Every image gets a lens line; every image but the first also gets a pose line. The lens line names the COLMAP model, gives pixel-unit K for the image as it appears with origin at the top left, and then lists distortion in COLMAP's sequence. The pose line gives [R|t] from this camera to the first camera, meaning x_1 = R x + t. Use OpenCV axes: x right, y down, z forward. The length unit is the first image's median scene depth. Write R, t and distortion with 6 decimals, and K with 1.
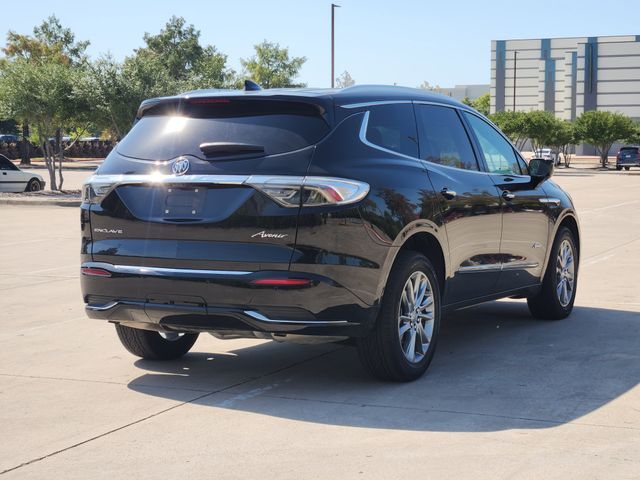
lens RADIAL K [[1204.1, 0, 320.0], [0, 1204.1, 240.0], [0, 0, 1]] dist [-0.019385, 0.201332]
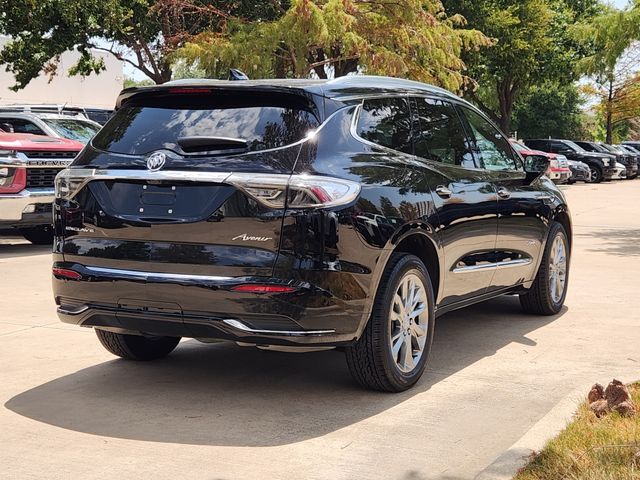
lens RADIAL K [[1024.8, 0, 358.5], [0, 1024.8, 210.6], [0, 0, 1]] dist [0.126319, 0.019759]
pose [[0.999484, 0.015418, 0.028180, 0.016989], [-0.015078, 0.999811, -0.012237, -0.016221], [-0.028363, 0.011806, 0.999528, 0.204130]]
